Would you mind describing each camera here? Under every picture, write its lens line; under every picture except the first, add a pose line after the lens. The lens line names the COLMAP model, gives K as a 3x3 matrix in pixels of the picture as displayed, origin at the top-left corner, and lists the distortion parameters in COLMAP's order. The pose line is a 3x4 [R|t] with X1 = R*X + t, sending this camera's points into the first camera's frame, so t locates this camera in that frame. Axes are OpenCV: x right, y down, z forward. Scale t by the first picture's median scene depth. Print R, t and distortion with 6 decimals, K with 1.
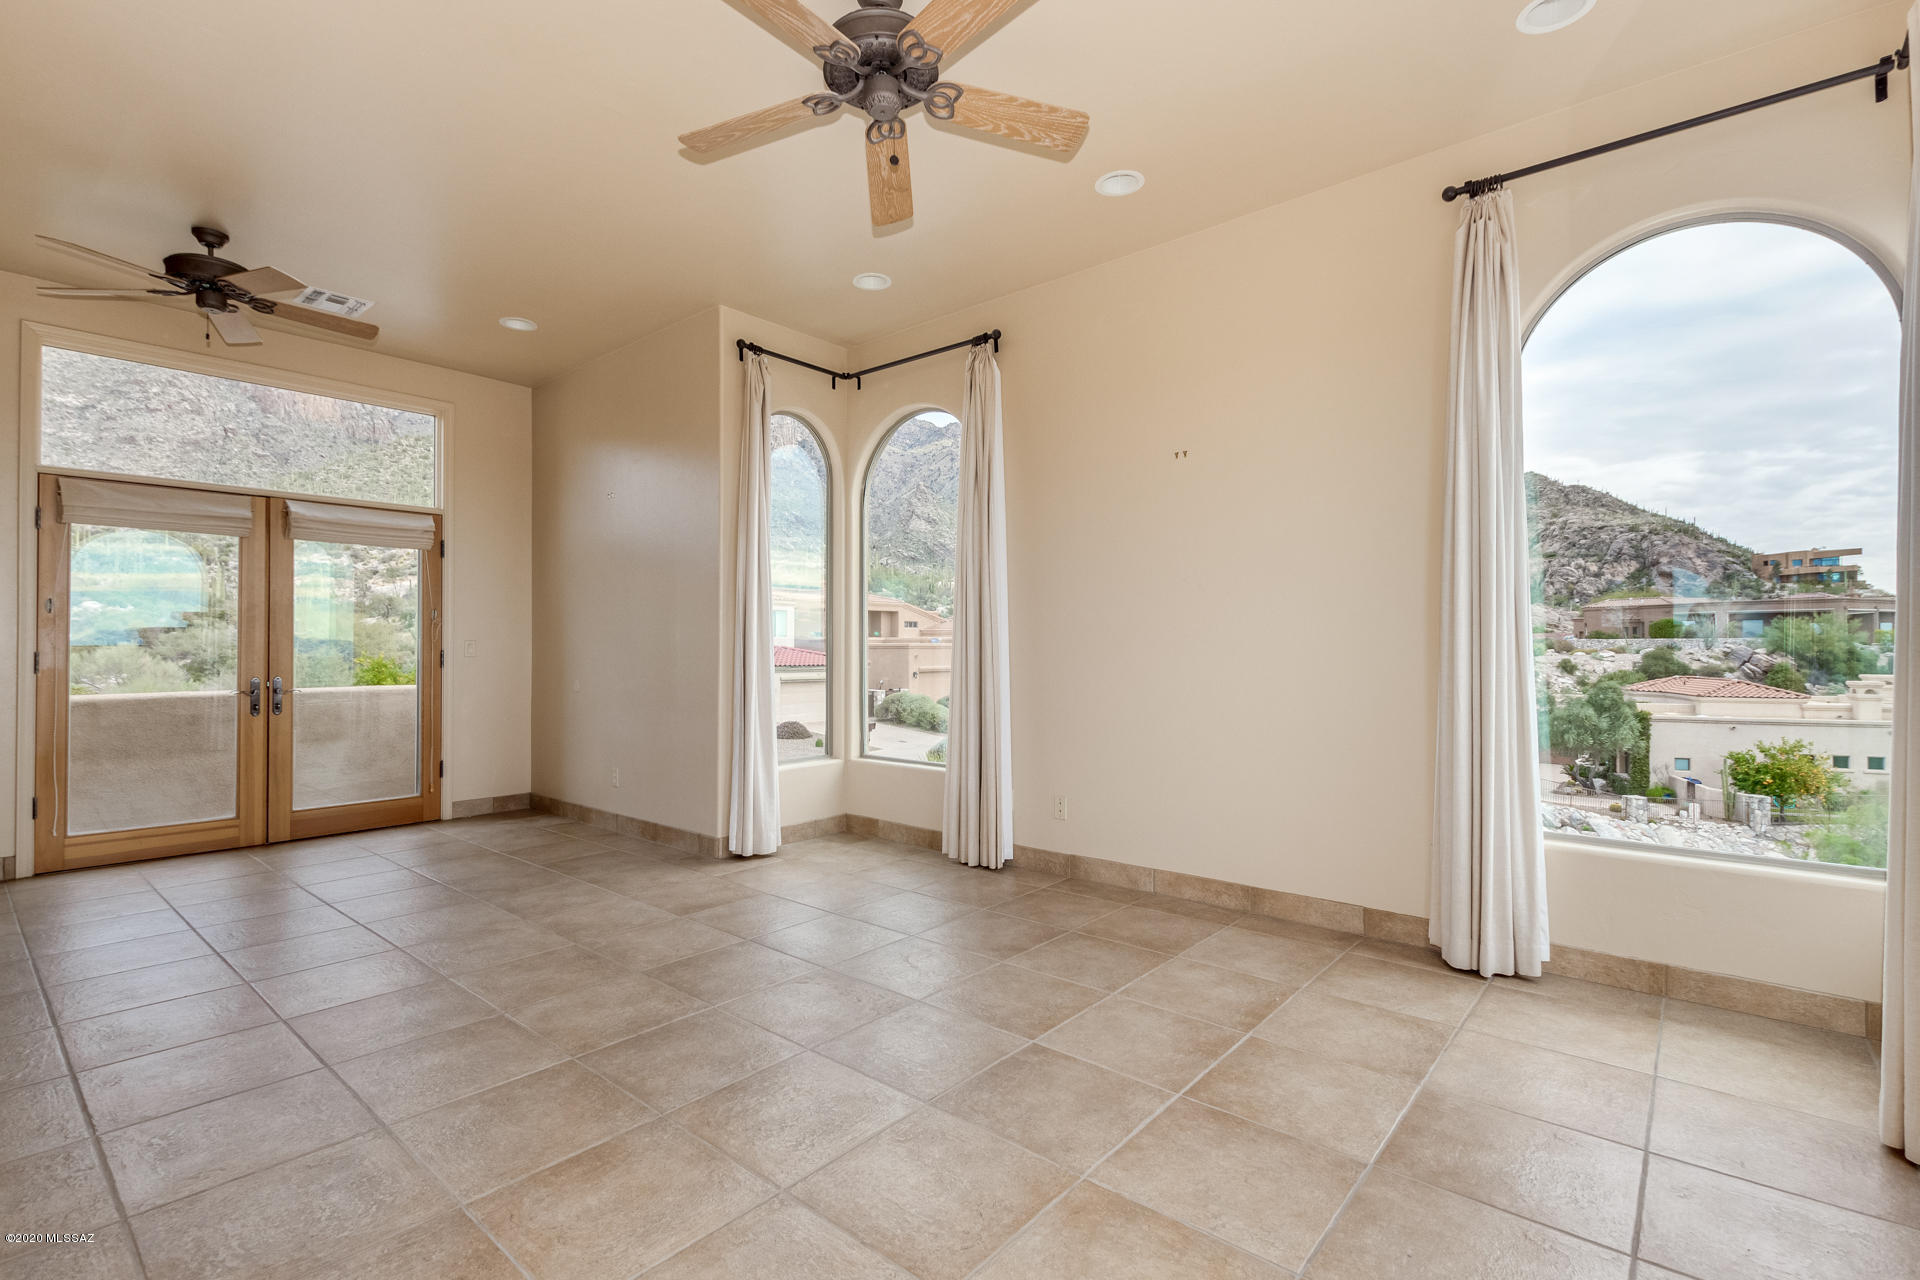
lens RADIAL K [[873.2, 0, 967.8], [0, 873.2, 634.5], [0, 0, 1]] dist [-0.001394, 0.000076]
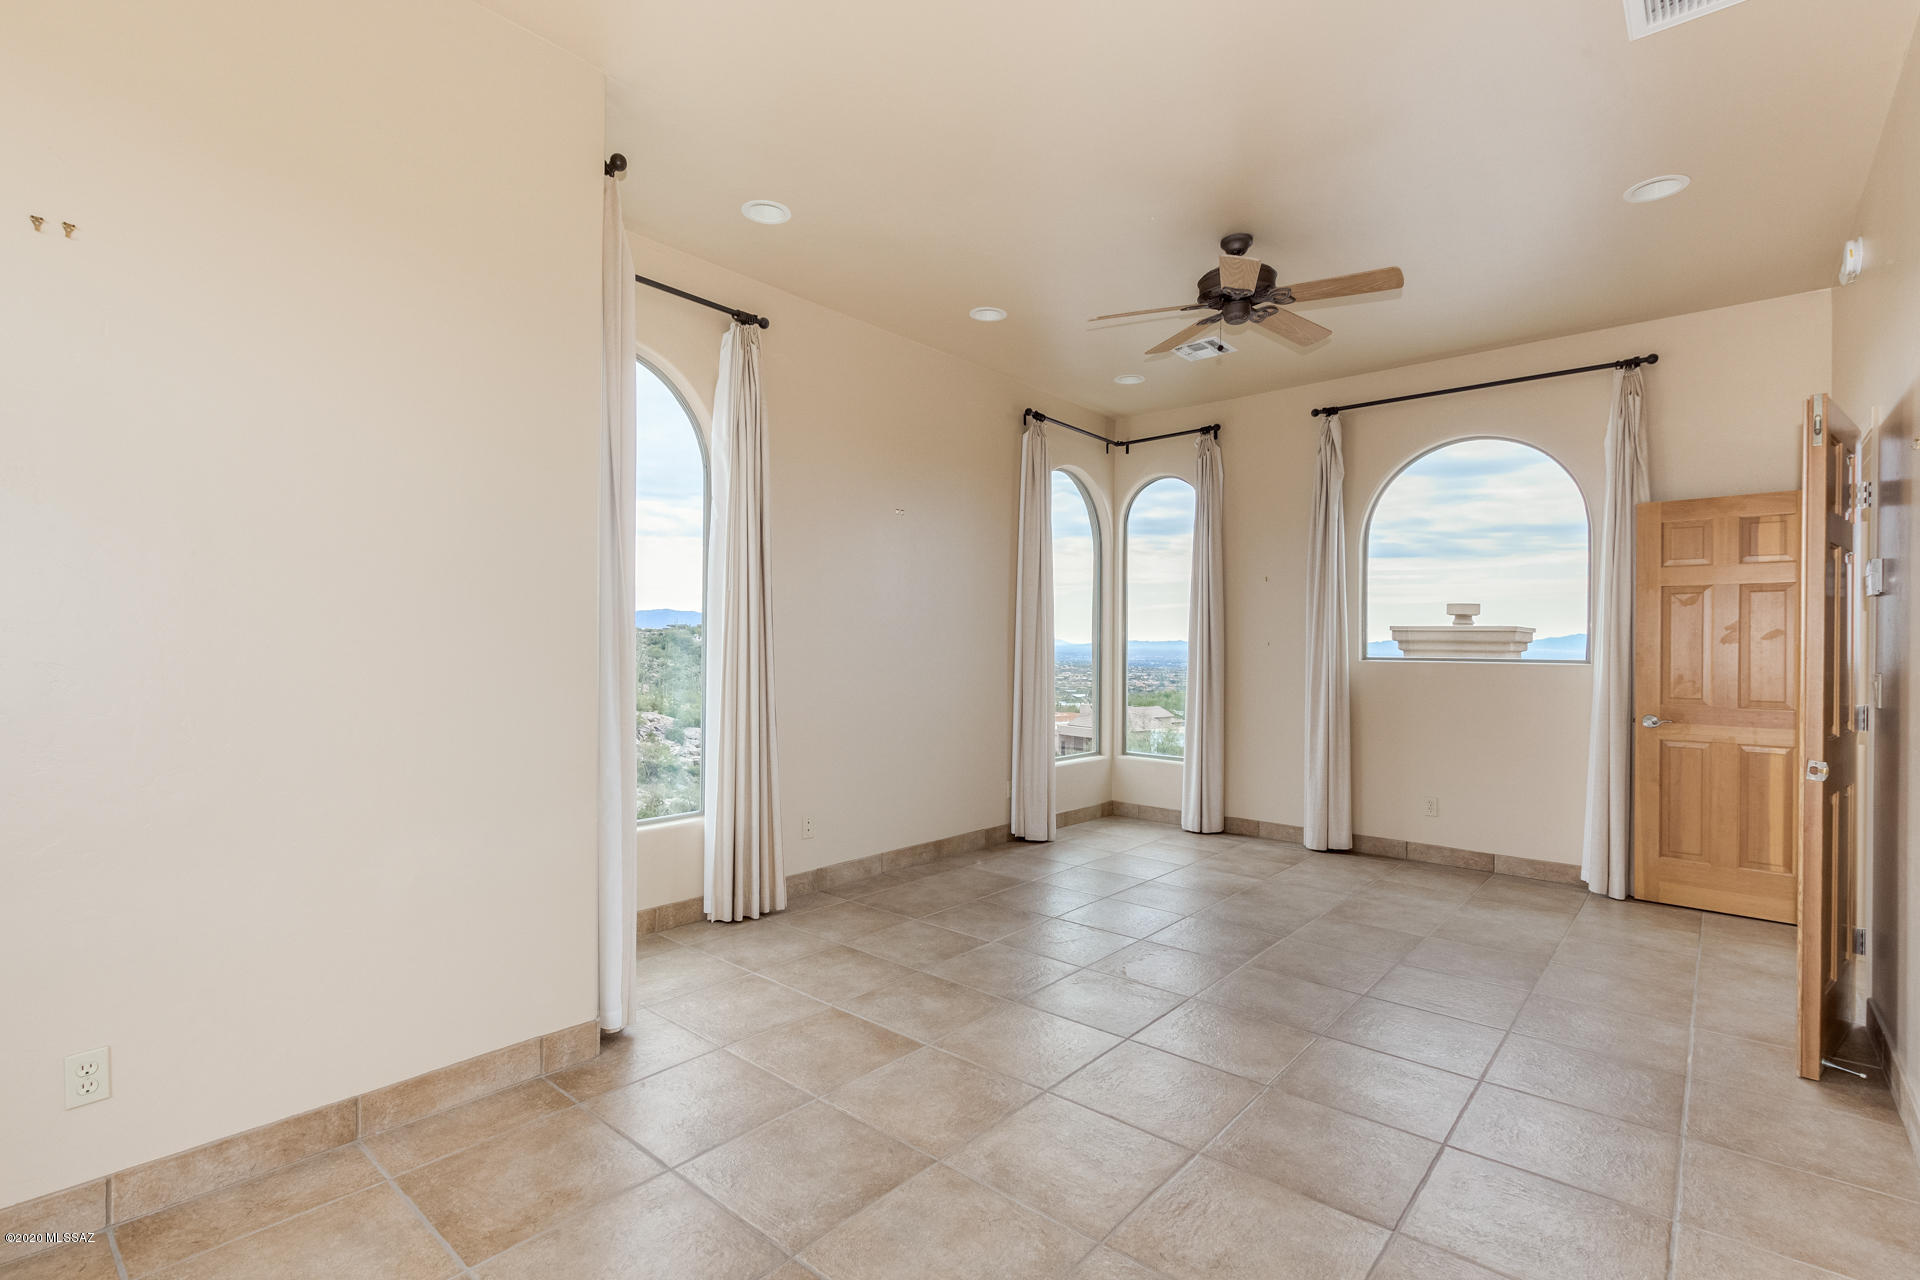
lens RADIAL K [[873.2, 0, 963.5], [0, 873.2, 651.3], [0, 0, 1]] dist [-0.001394, 0.000076]
pose [[0.020734, -0.004426, 0.999775, -1.077803], [-0.024956, 0.999676, 0.004943, -0.015832], [-0.999474, -0.025053, 0.020617, 0.970408]]
